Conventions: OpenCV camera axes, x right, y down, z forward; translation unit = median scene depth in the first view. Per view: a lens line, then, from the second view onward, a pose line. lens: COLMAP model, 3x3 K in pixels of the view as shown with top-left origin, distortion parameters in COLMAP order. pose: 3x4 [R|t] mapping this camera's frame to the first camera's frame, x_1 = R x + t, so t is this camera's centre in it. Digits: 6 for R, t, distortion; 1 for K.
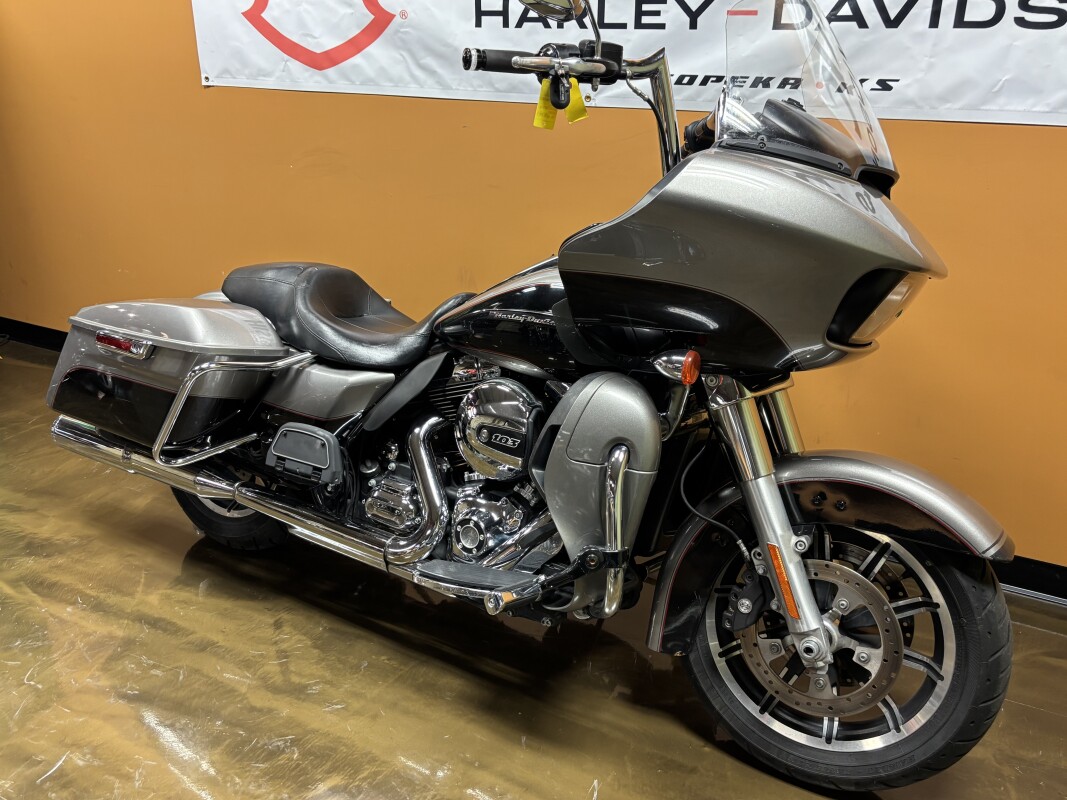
lens RADIAL K [[880.2, 0, 533.5], [0, 880.2, 400.0], [0, 0, 1]] dist [0.014769, -0.011669]
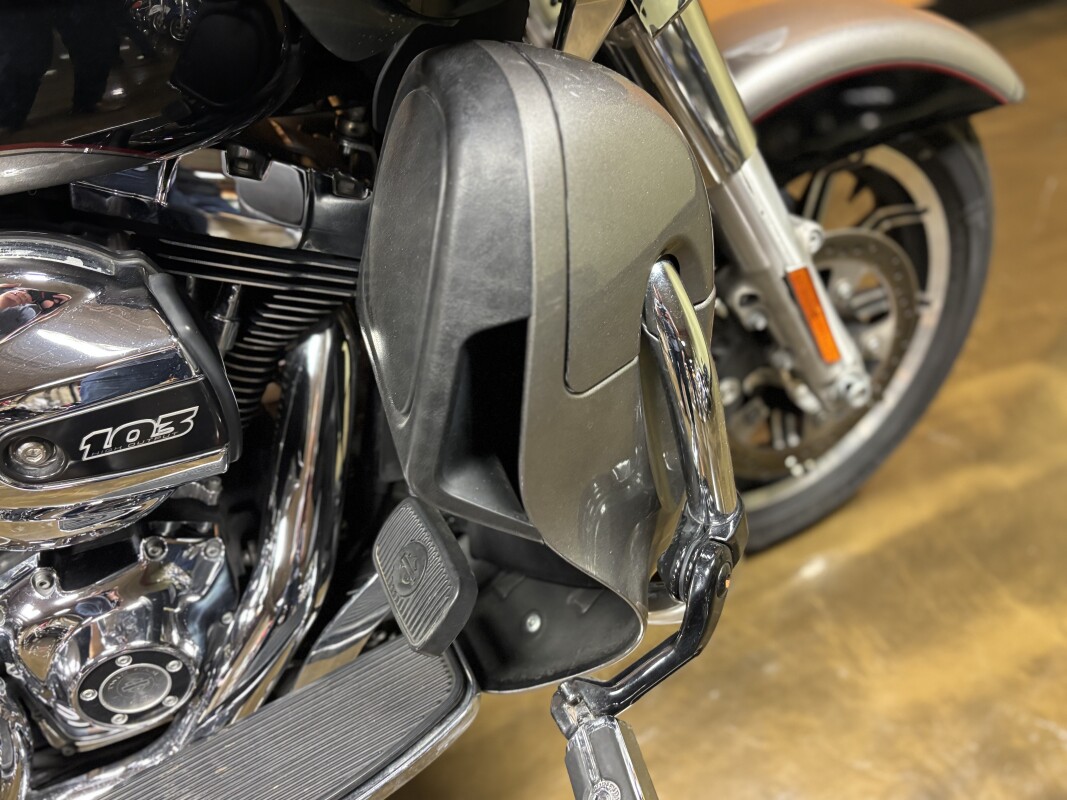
lens RADIAL K [[928.5, 0, 550.9], [0, 928.5, 413.0], [0, 0, 1]] dist [-0.005761, 0.015169]
pose [[0.548325, -0.624821, 0.555822, -0.095248], [0.288462, 0.765172, 0.575588, -0.075255], [-0.784939, -0.155276, 0.599800, 0.535367]]
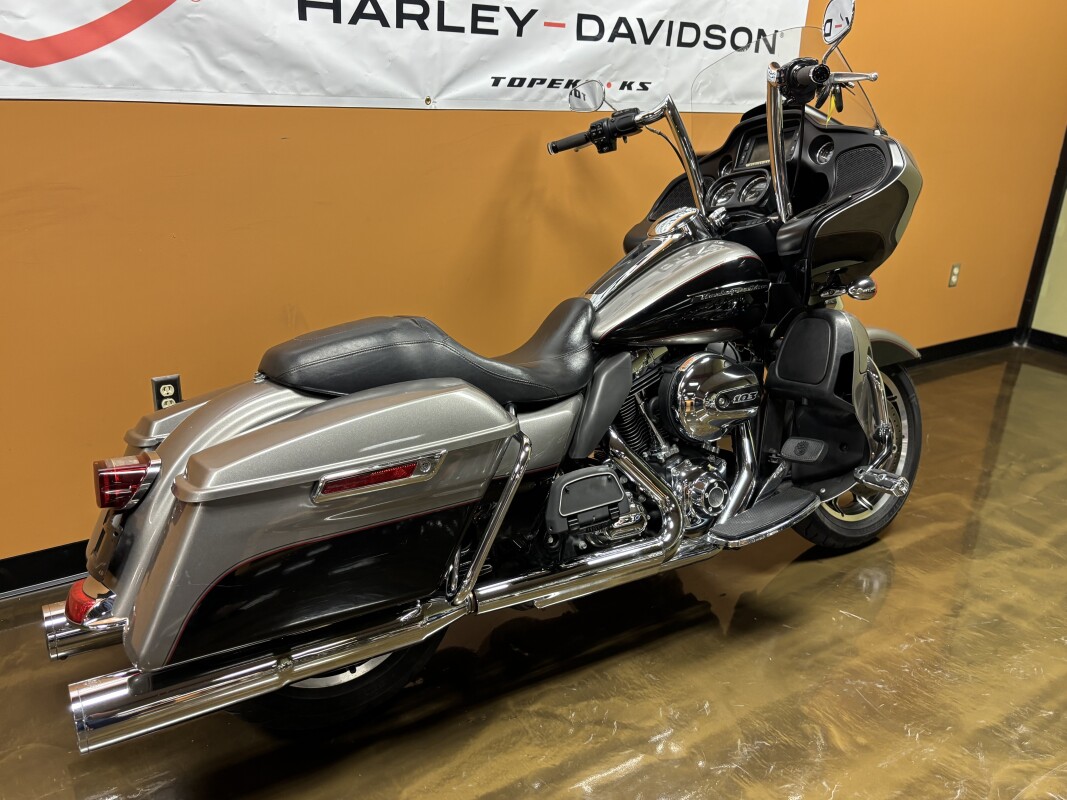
lens RADIAL K [[928.5, 0, 550.9], [0, 928.5, 413.0], [0, 0, 1]] dist [-0.005761, 0.015169]
pose [[0.435493, -0.313064, 0.844000, -0.914350], [0.291641, 0.936077, 0.196736, -0.193965], [-0.851640, 0.160468, 0.498957, 0.457296]]
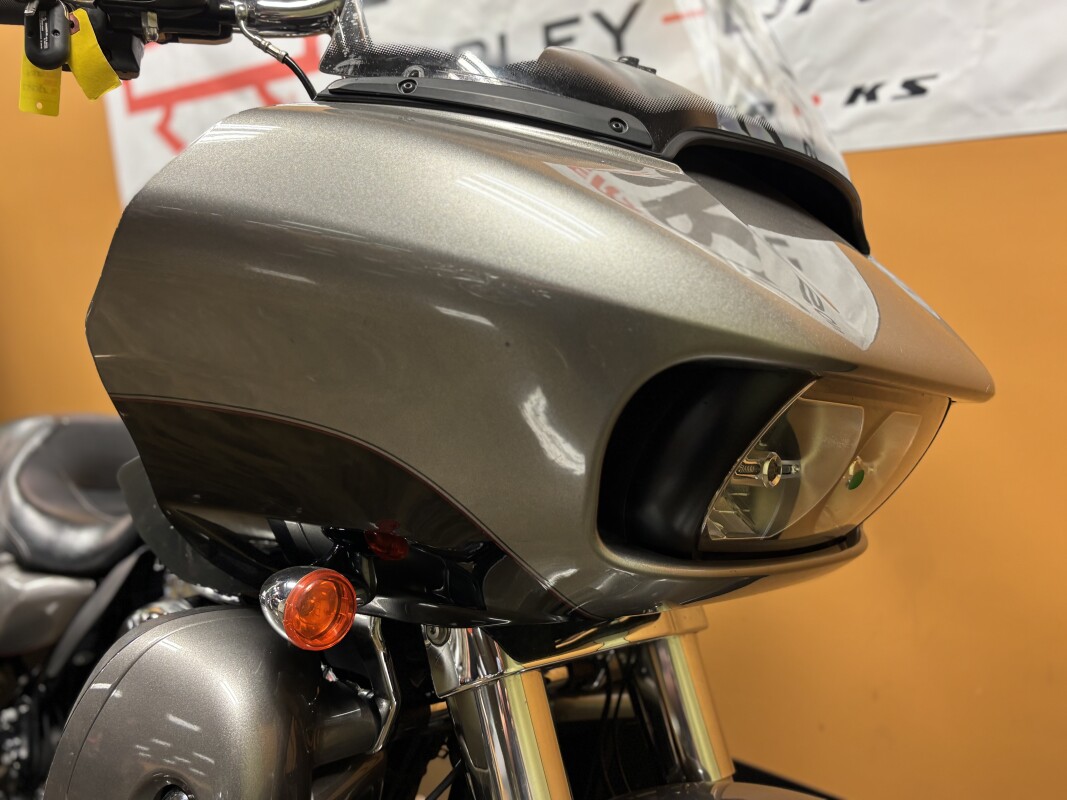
lens RADIAL K [[880.2, 0, 533.5], [0, 880.2, 400.0], [0, 0, 1]] dist [0.014769, -0.011669]
pose [[0.979003, -0.025108, -0.202293, 0.241405], [-0.011746, 0.983788, -0.178951, -0.041102], [0.203506, 0.177570, 0.962837, 0.384976]]
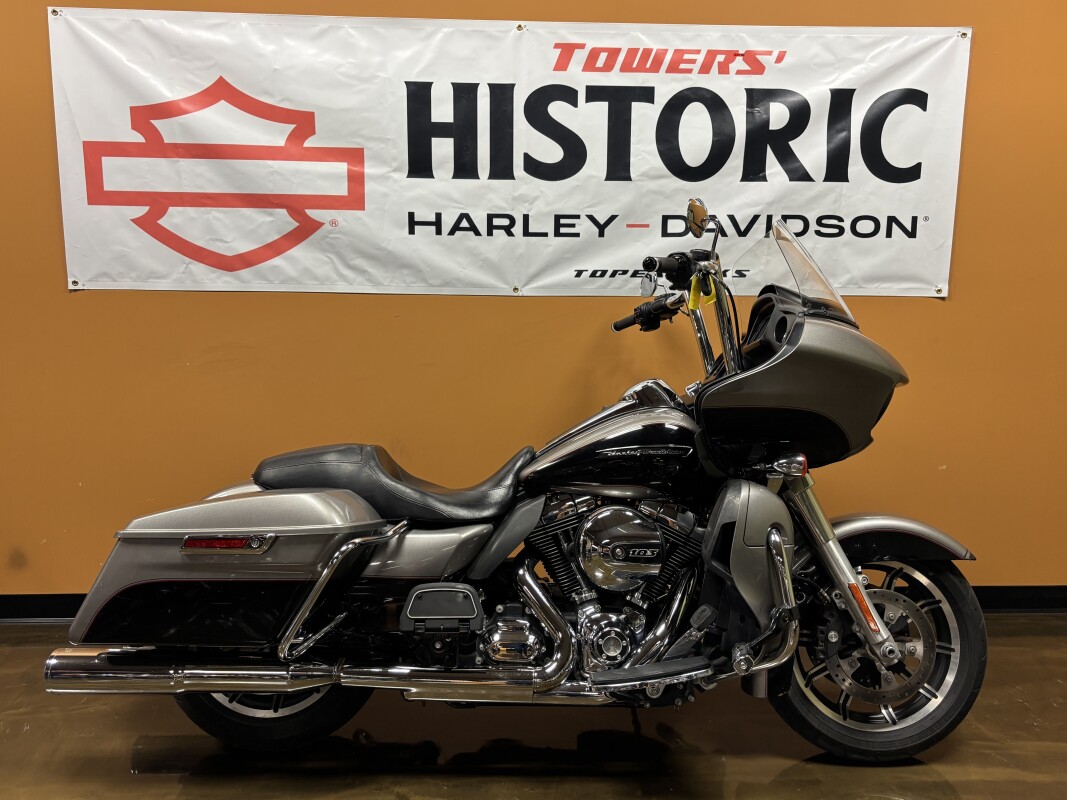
lens RADIAL K [[878.5, 0, 533.5], [0, 878.5, 400.0], [0, 0, 1]] dist [0.107654, -0.283865]
pose [[0.861979, -0.094612, 0.498037, -0.581644], [0.191307, 0.970499, -0.146741, -0.007814], [-0.469461, 0.221766, 0.854650, -0.029569]]
